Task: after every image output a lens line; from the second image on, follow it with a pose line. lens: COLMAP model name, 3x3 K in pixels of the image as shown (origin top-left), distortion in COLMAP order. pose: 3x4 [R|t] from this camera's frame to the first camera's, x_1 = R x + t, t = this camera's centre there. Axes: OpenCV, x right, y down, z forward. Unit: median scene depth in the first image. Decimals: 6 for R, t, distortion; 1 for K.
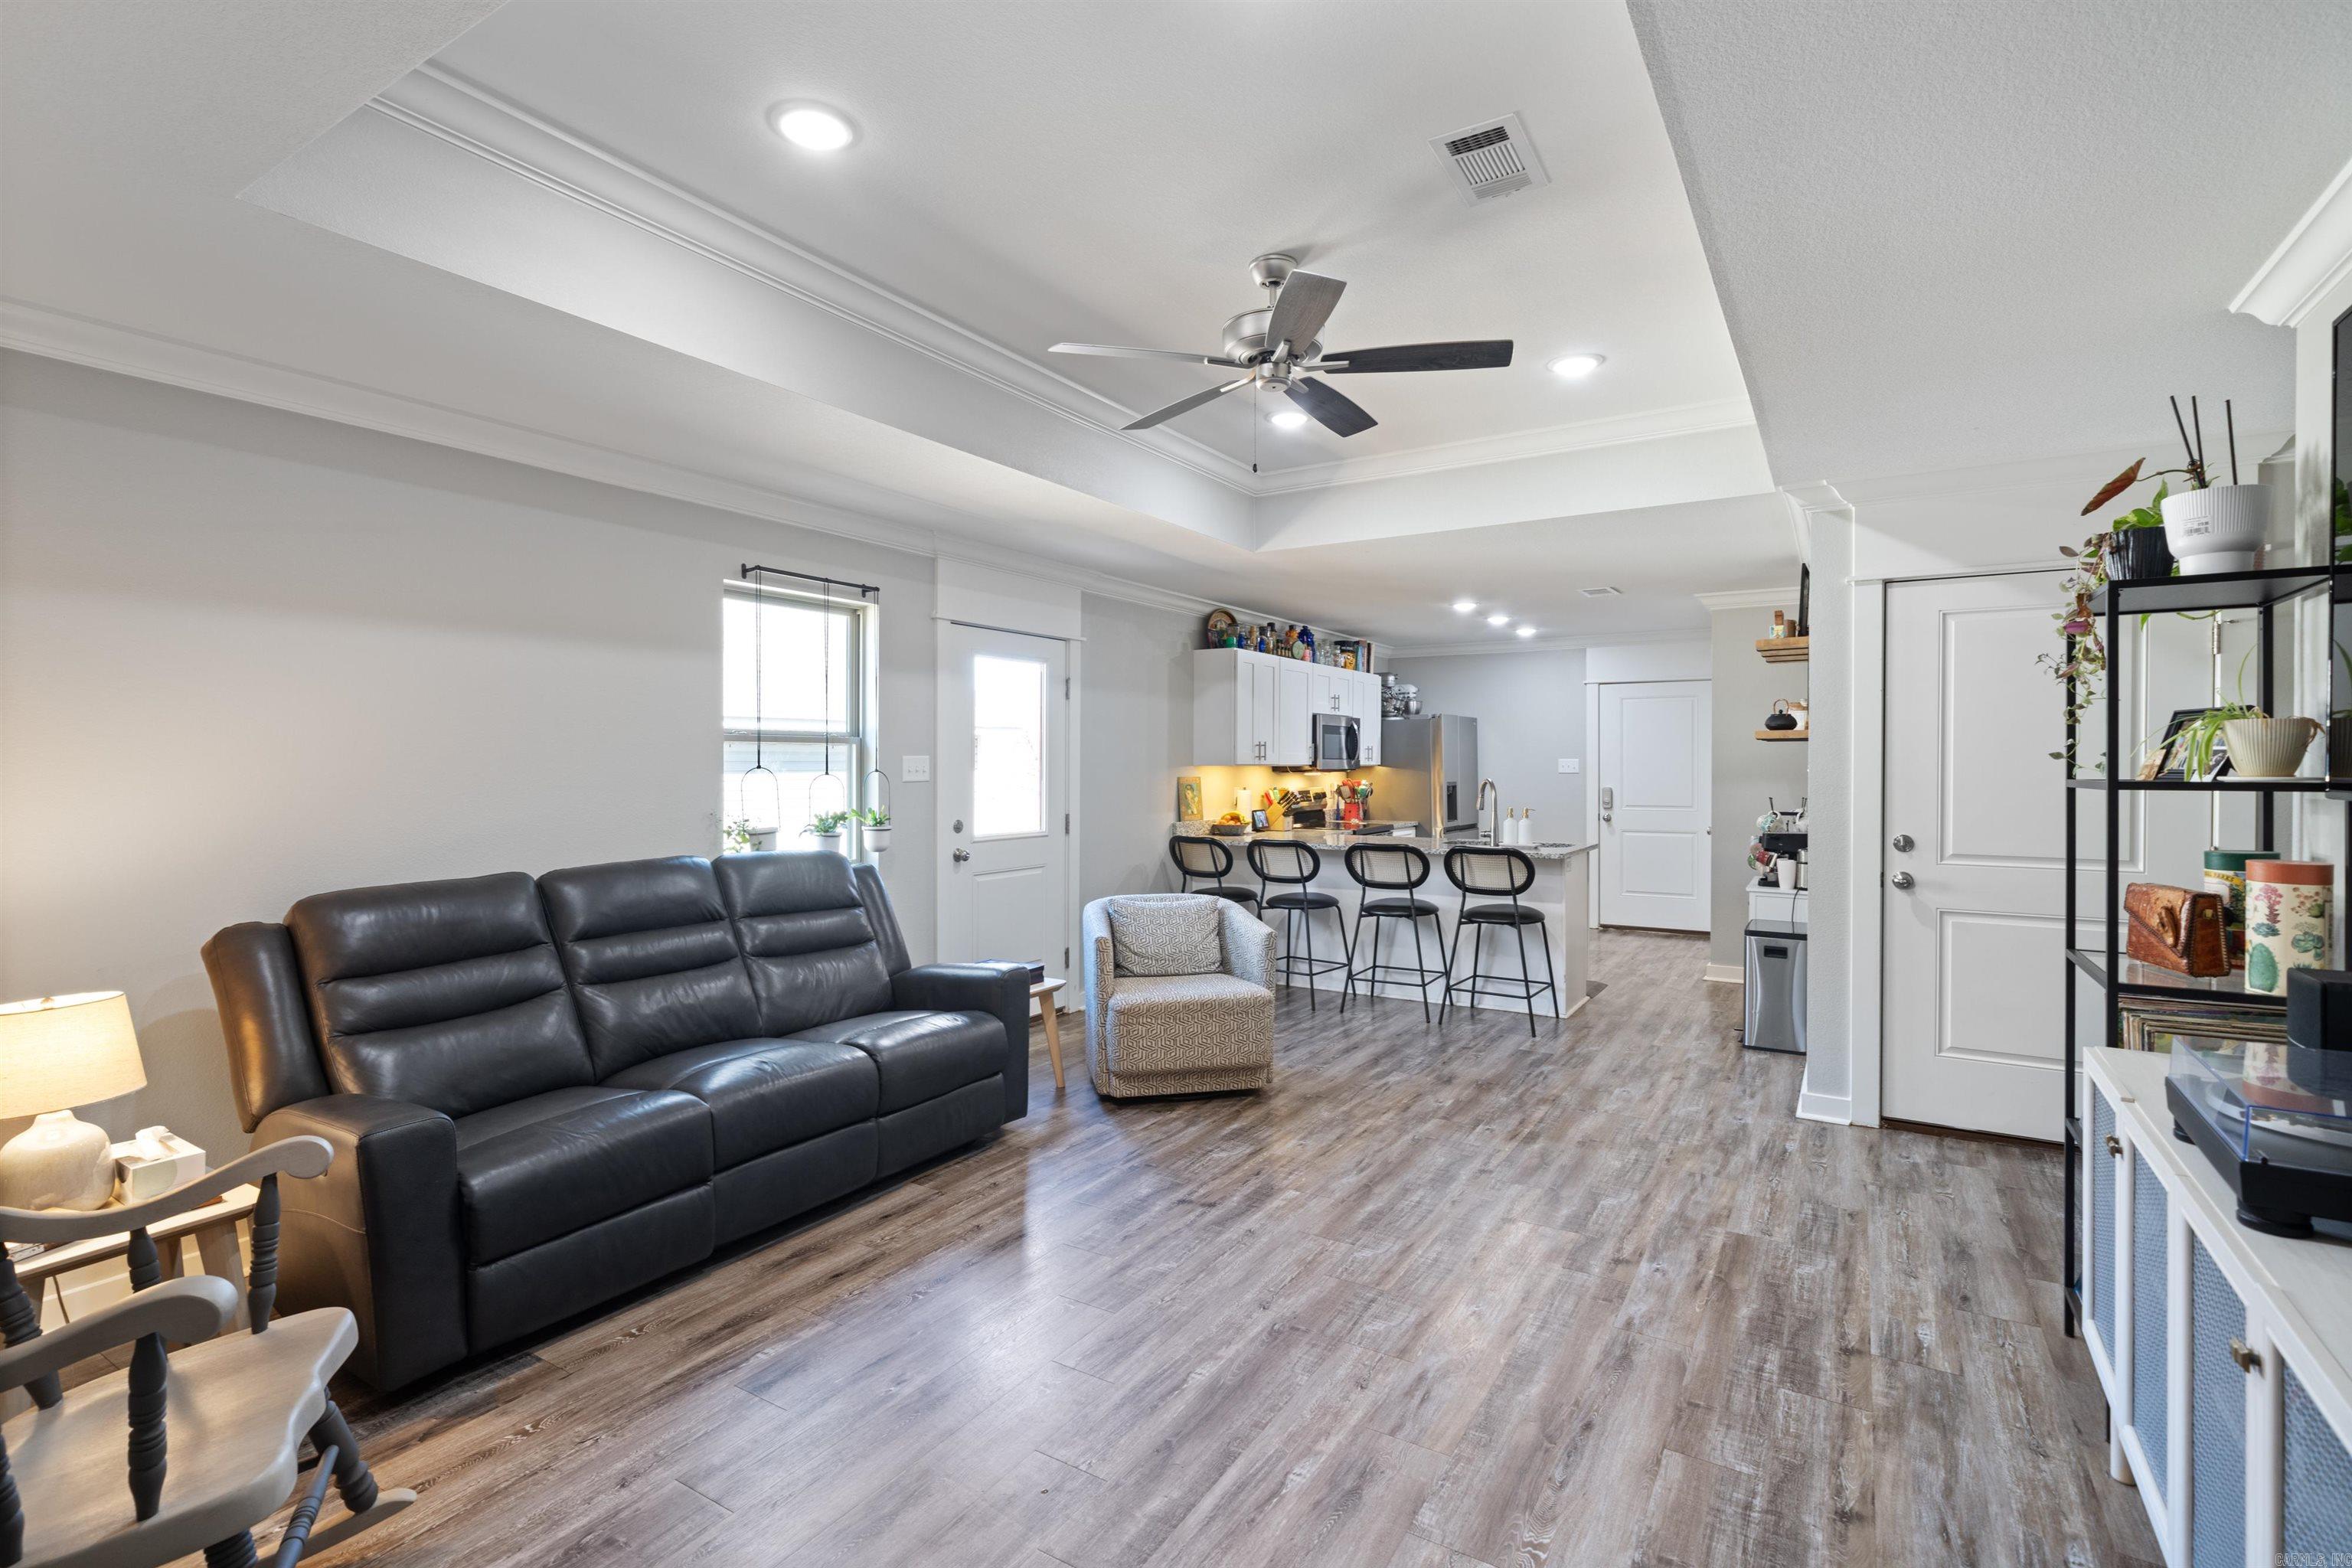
lens RADIAL K [[1100.8, 0, 1184.7], [0, 1100.8, 776.4], [0, 0, 1]] dist [0.000447, 0.000034]
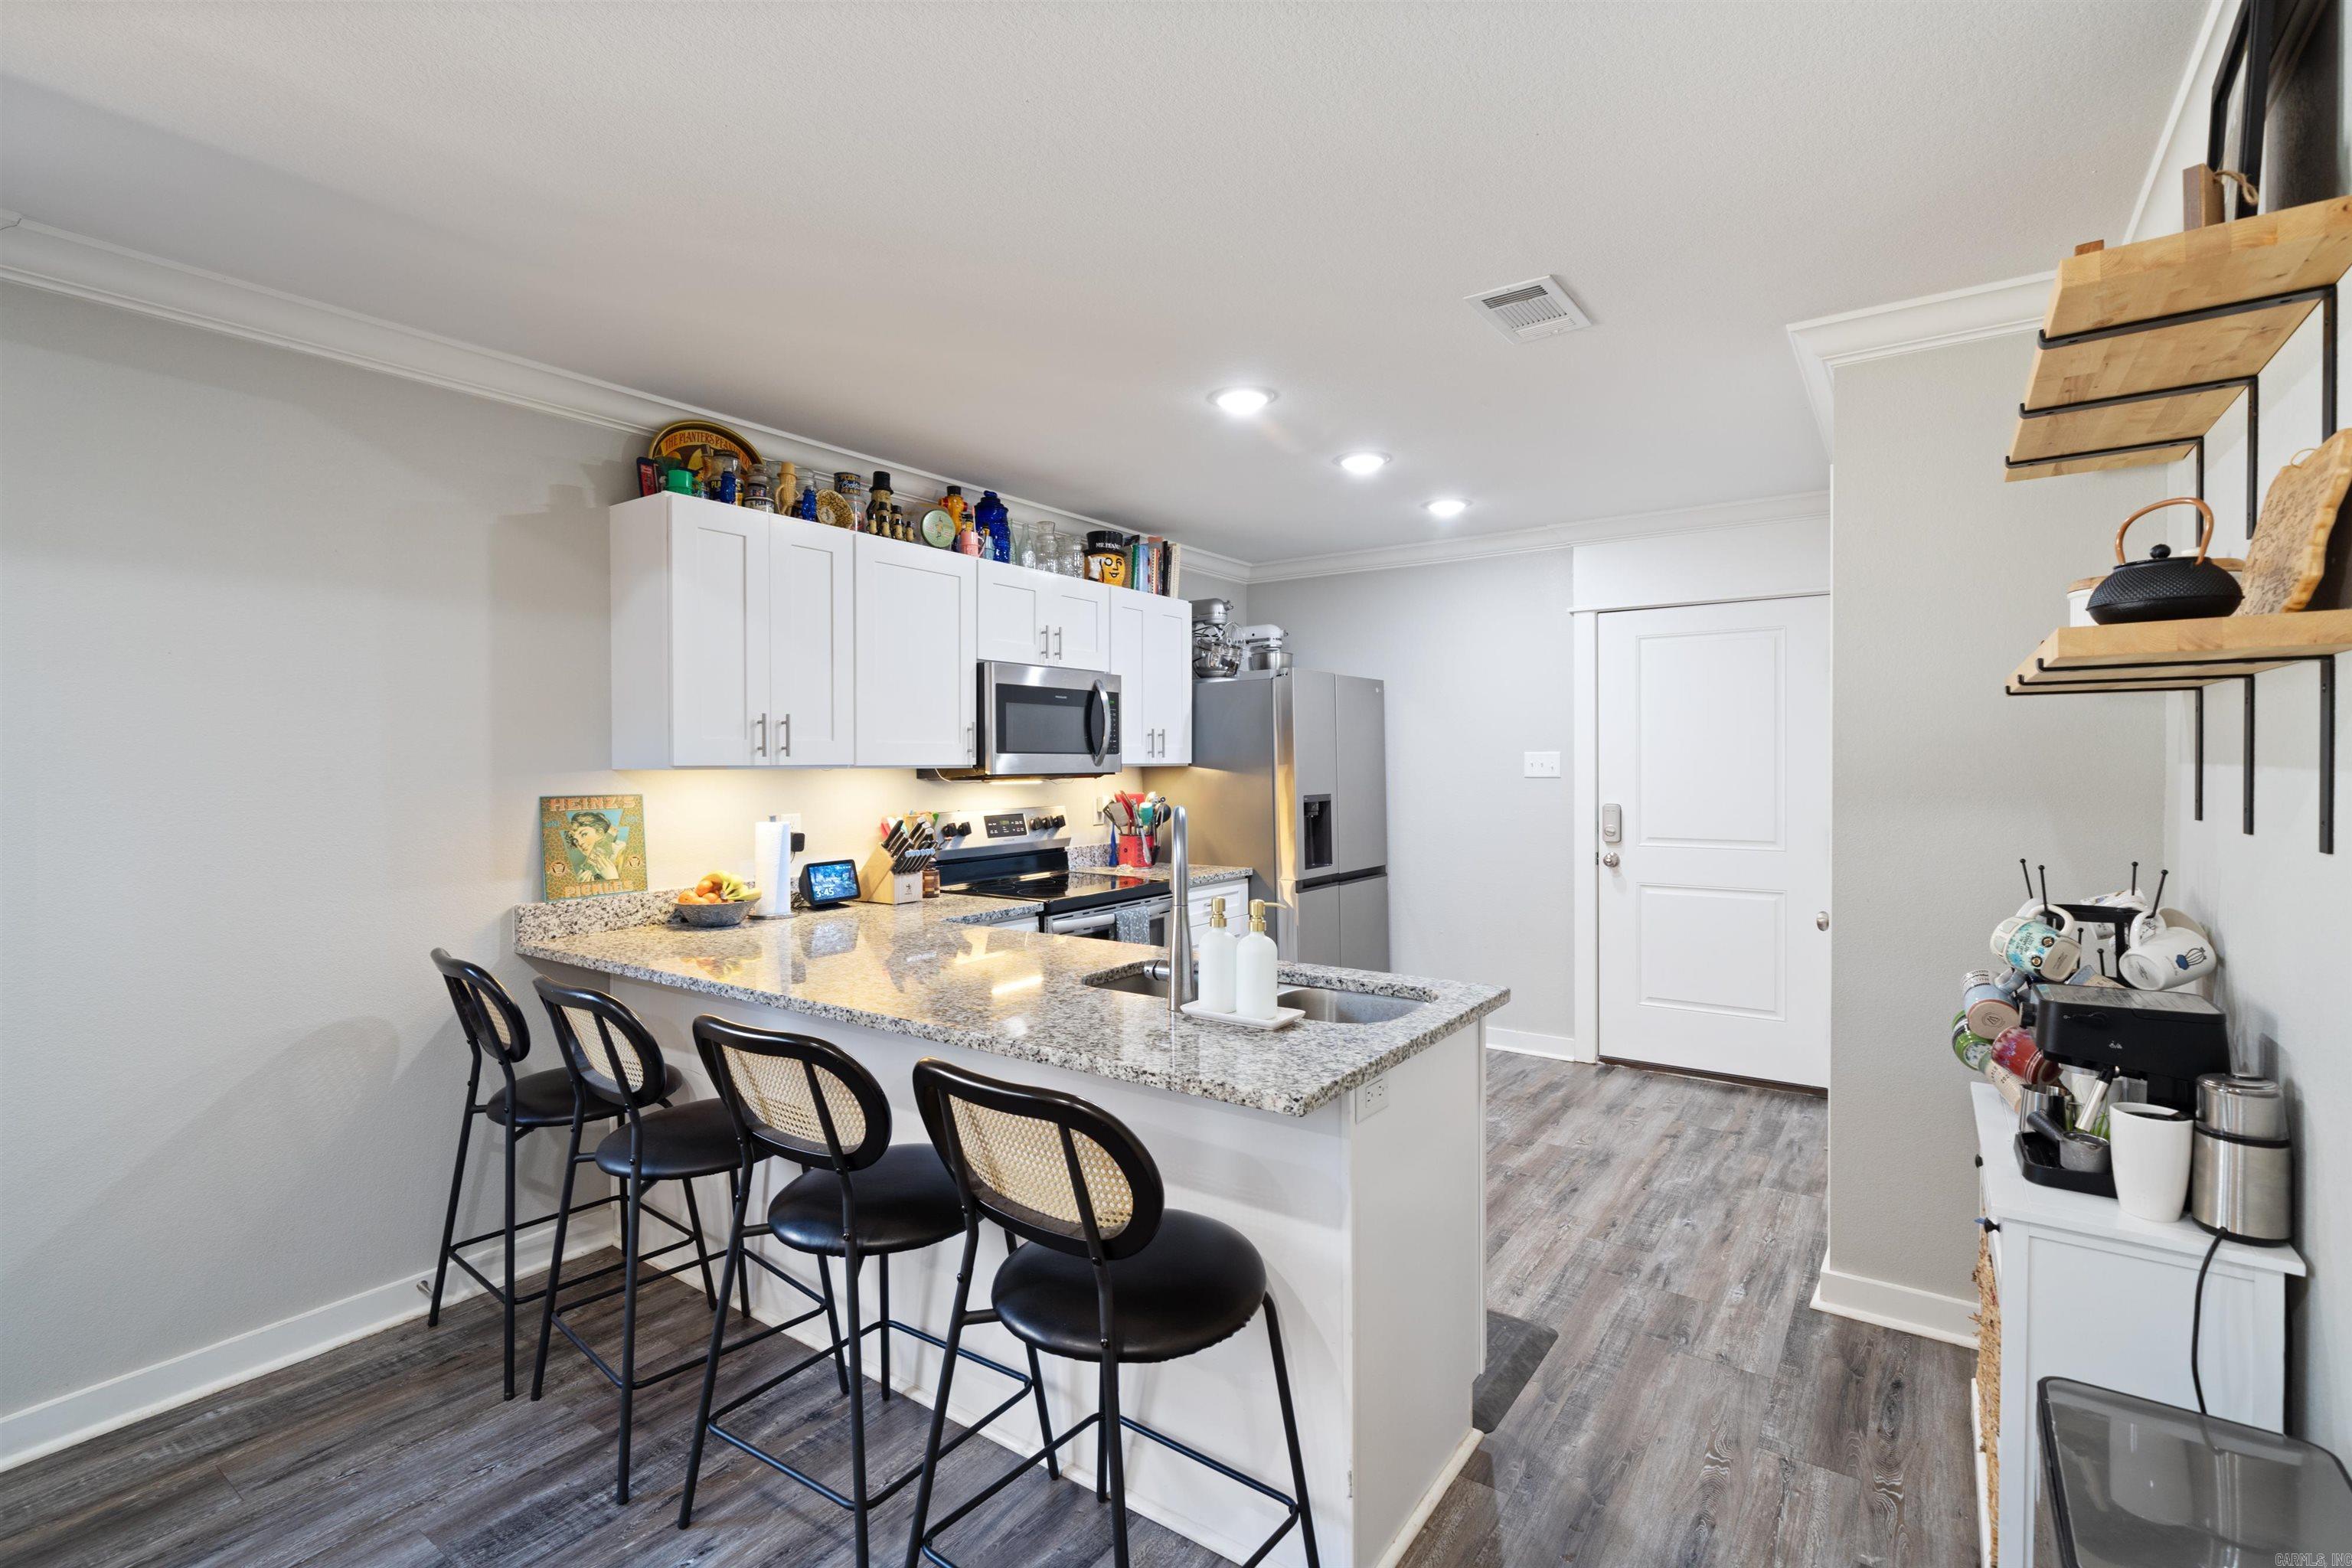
lens RADIAL K [[1059.9, 0, 1176.0], [0, 1059.9, 784.0], [0, 0, 1]] dist [-0.001307, -0.000094]
pose [[0.997296, -0.001571, -0.073474, 0.216464], [0.002532, 0.999912, 0.012986, -0.007298], [0.073447, -0.013137, 0.997213, 0.483322]]
